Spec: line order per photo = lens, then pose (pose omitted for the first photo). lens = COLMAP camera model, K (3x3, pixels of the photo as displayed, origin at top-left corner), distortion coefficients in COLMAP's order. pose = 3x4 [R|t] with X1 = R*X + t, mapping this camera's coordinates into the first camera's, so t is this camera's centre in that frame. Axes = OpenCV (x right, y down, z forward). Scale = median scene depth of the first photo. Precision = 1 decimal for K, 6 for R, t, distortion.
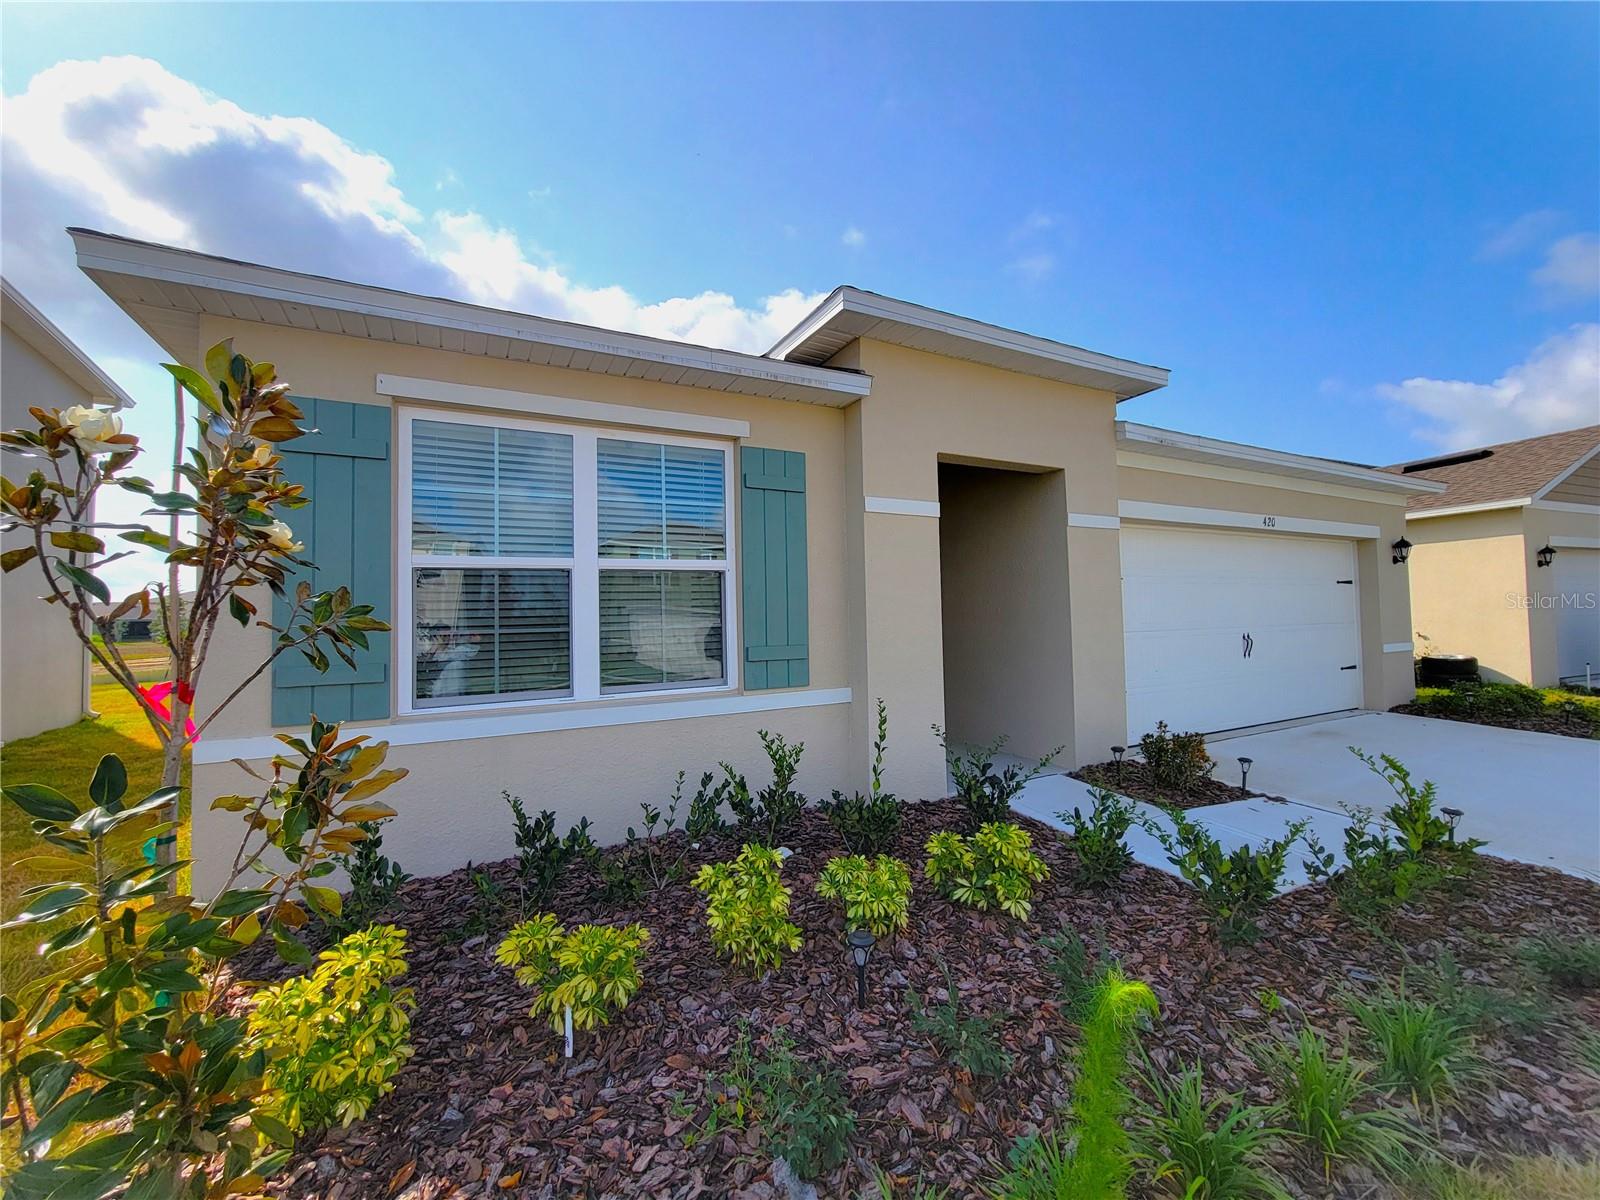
lens RADIAL K [[665.9, 0, 792.4], [0, 665.9, 590.3], [0, 0, 1]] dist [-0.001565, -0.000094]
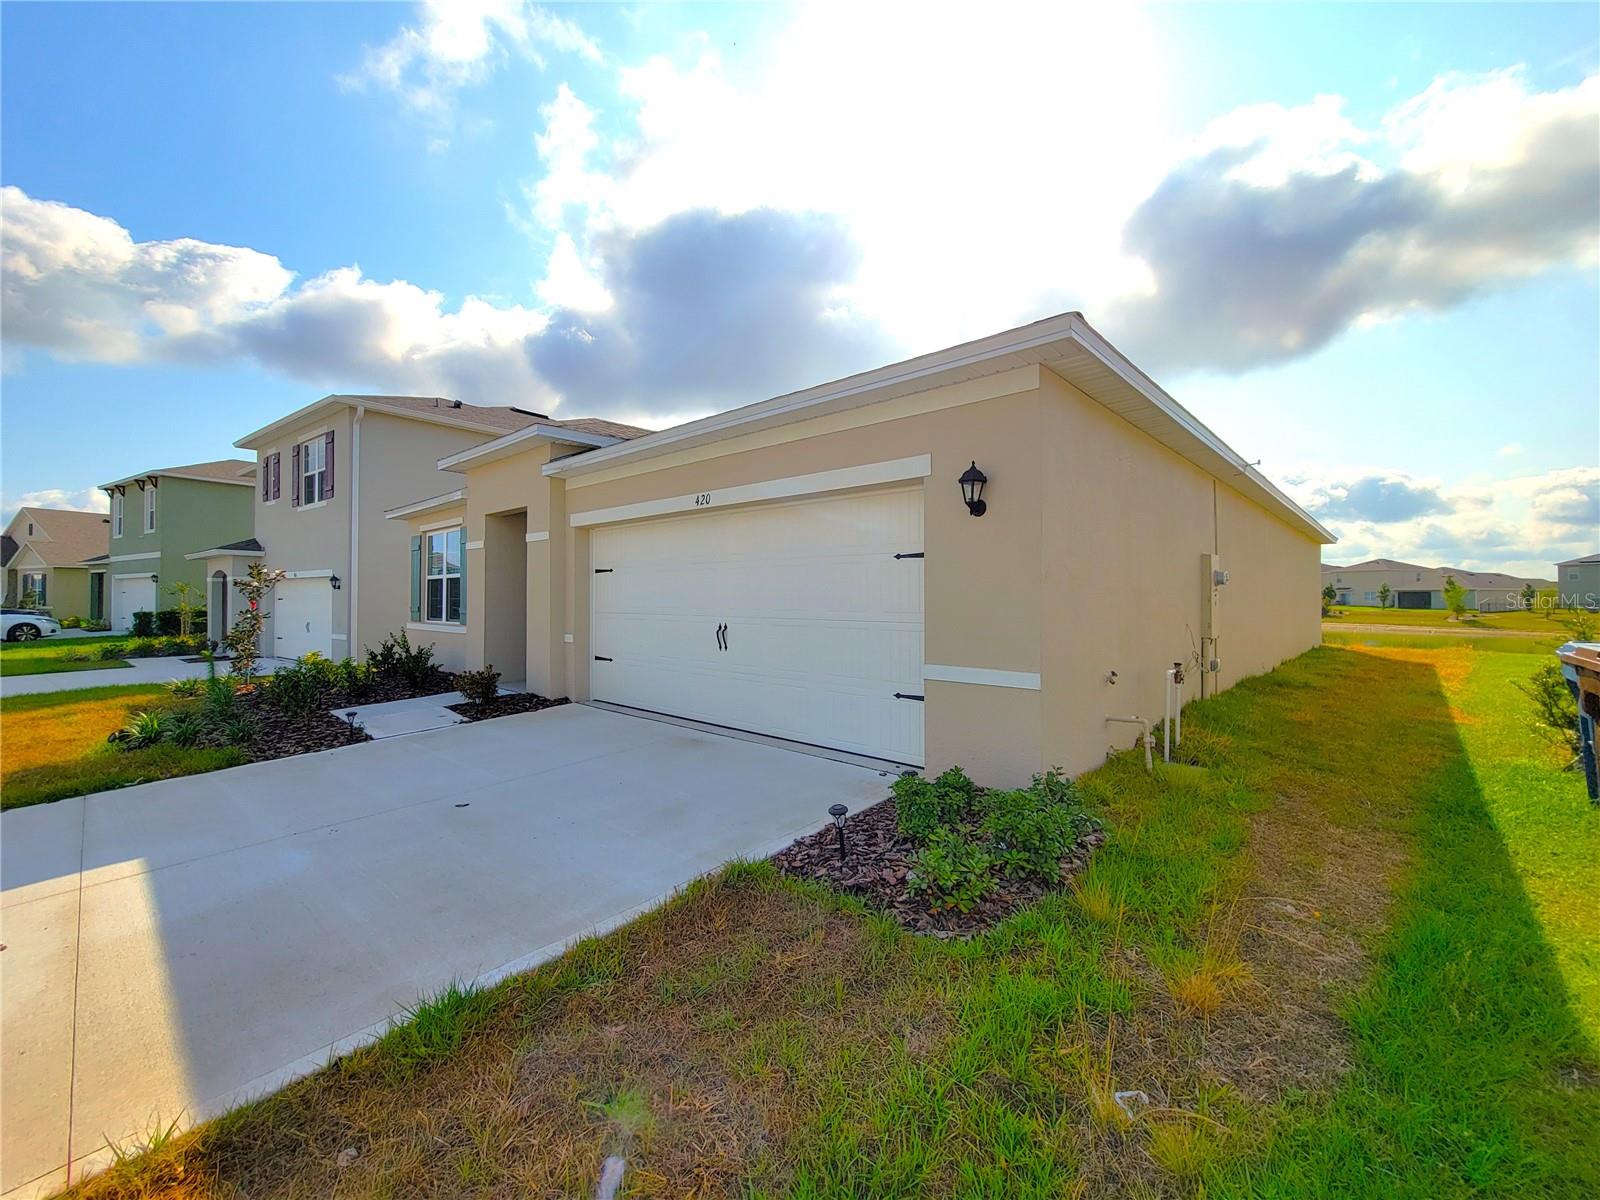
lens RADIAL K [[665.9, 0, 792.4], [0, 665.9, 590.3], [0, 0, 1]] dist [-0.001565, -0.000094]
pose [[0.318514, 0.003226, -0.947913, 1.920729], [0.022375, 0.999690, 0.010921, 0.014938], [0.947654, -0.024688, 0.318343, 0.984221]]
